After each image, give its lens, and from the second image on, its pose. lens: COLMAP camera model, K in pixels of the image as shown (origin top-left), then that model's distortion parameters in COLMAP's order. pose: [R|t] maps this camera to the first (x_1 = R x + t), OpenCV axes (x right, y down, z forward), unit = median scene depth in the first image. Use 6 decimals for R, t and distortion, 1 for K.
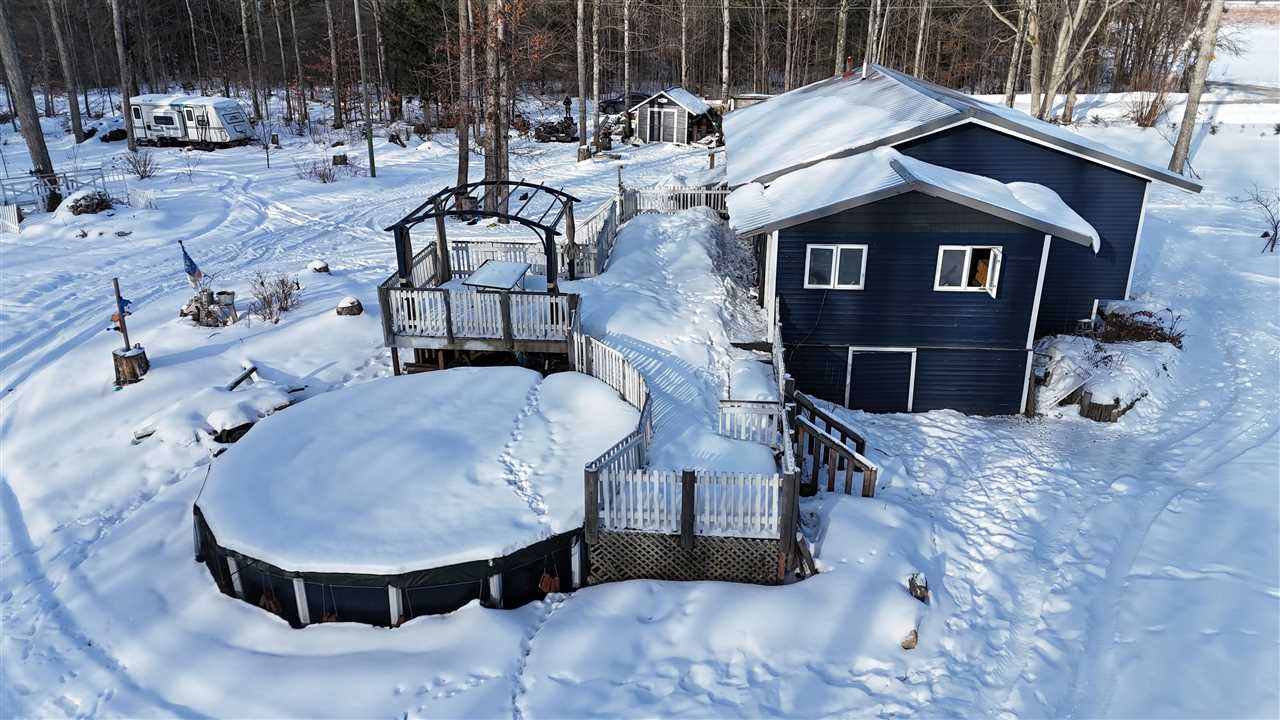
lens RADIAL K [[923.5, 0, 640.0], [0, 923.5, 360.0], [0, 0, 1]] dist [0.066567, -0.000500]
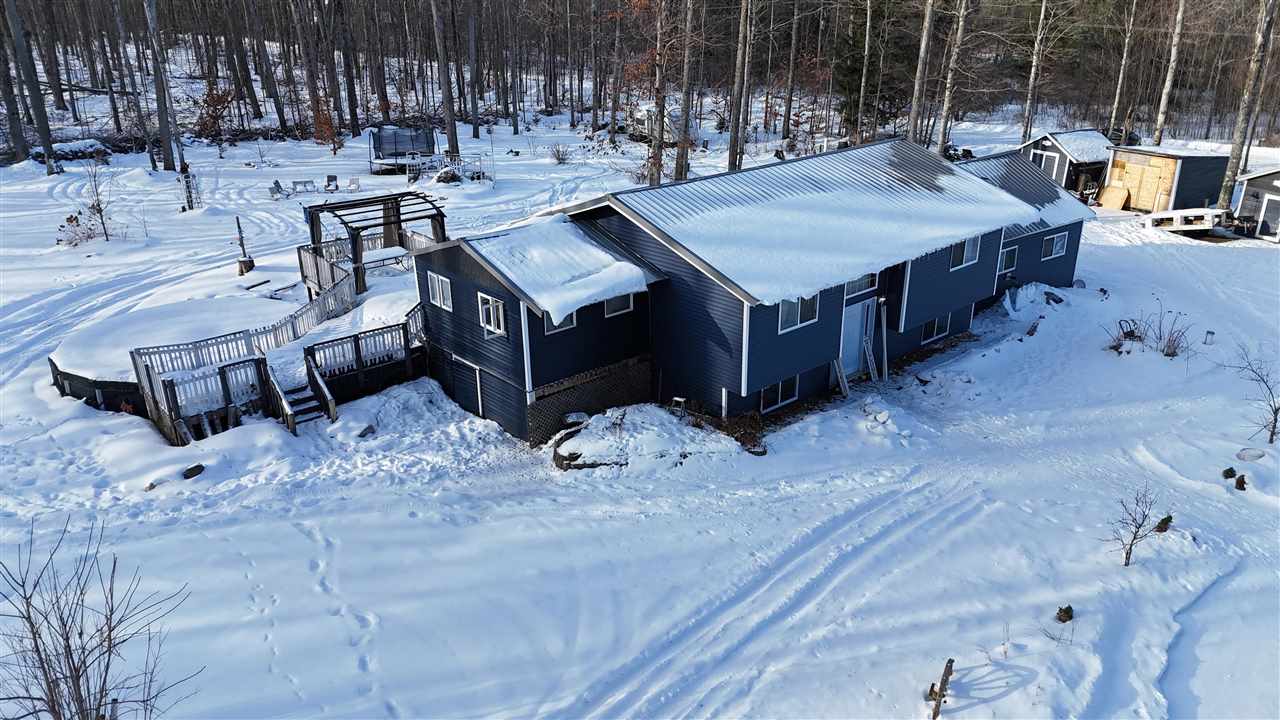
lens RADIAL K [[923.5, 0, 640.0], [0, 923.5, 360.0], [0, 0, 1]] dist [0.066567, -0.000500]
pose [[0.718247, 0.260553, -0.645161, 1.250755], [-0.256114, 0.961140, 0.103036, -0.206628], [0.646937, 0.091229, 0.757067, 0.161627]]
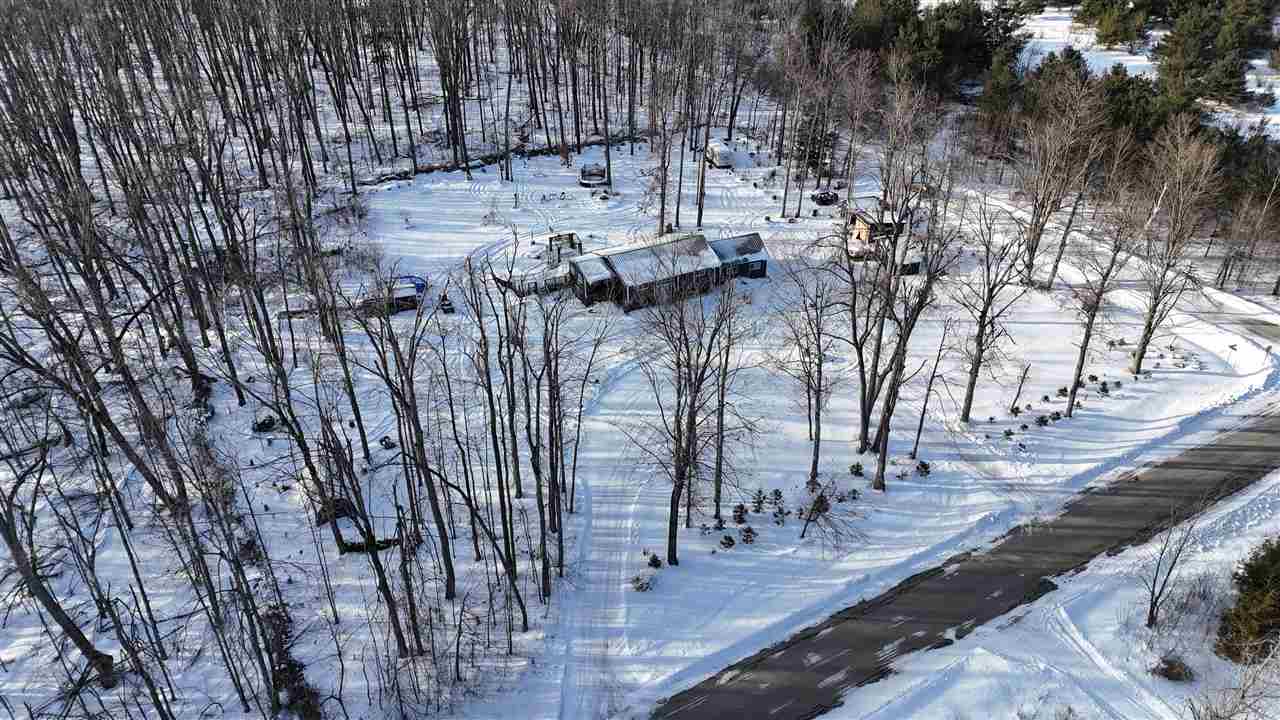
lens RADIAL K [[923.5, 0, 640.0], [0, 923.5, 360.0], [0, 0, 1]] dist [0.066567, -0.000500]
pose [[0.497501, 0.465687, -0.731867, 4.984021], [-0.323043, 0.882461, 0.341915, -1.743449], [0.805069, 0.066322, 0.589462, -2.139643]]
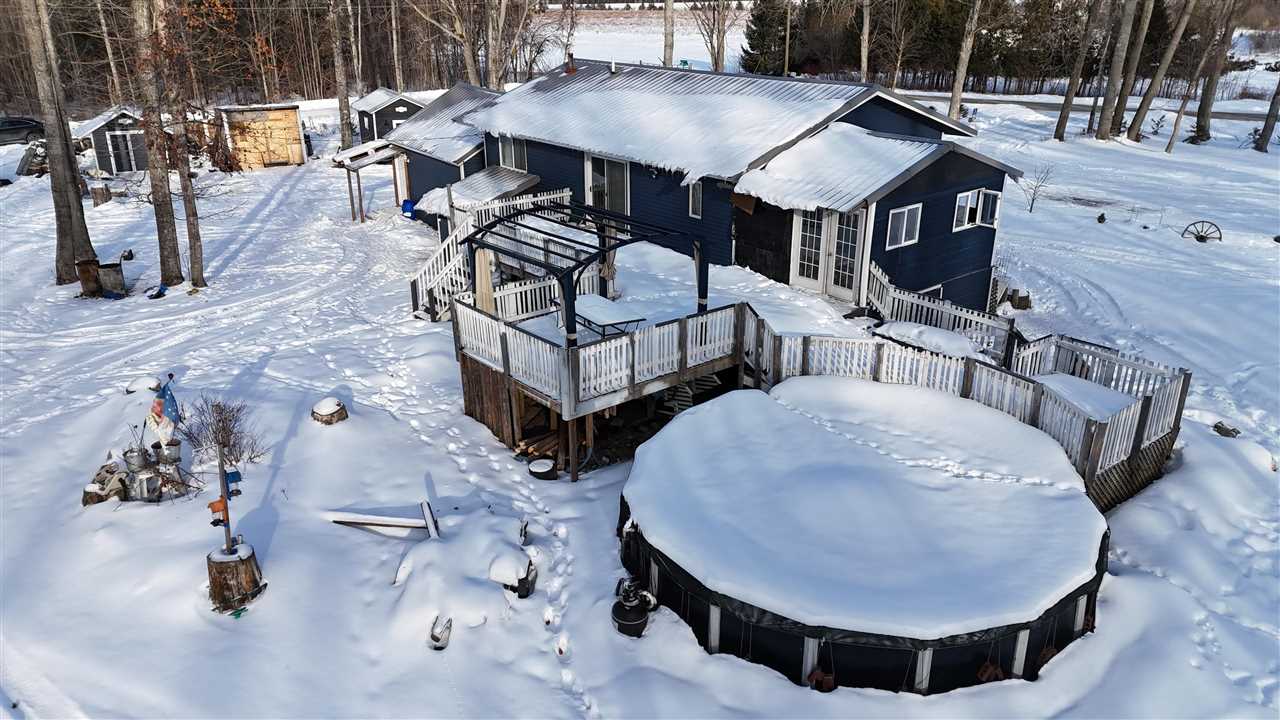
lens RADIAL K [[923.5, 0, 640.0], [0, 923.5, 360.0], [0, 0, 1]] dist [0.066567, -0.000500]
pose [[0.722414, -0.255292, 0.642608, -0.745085], [0.259376, 0.961536, 0.090406, -0.123258], [-0.640970, 0.101367, 0.760843, 0.350548]]
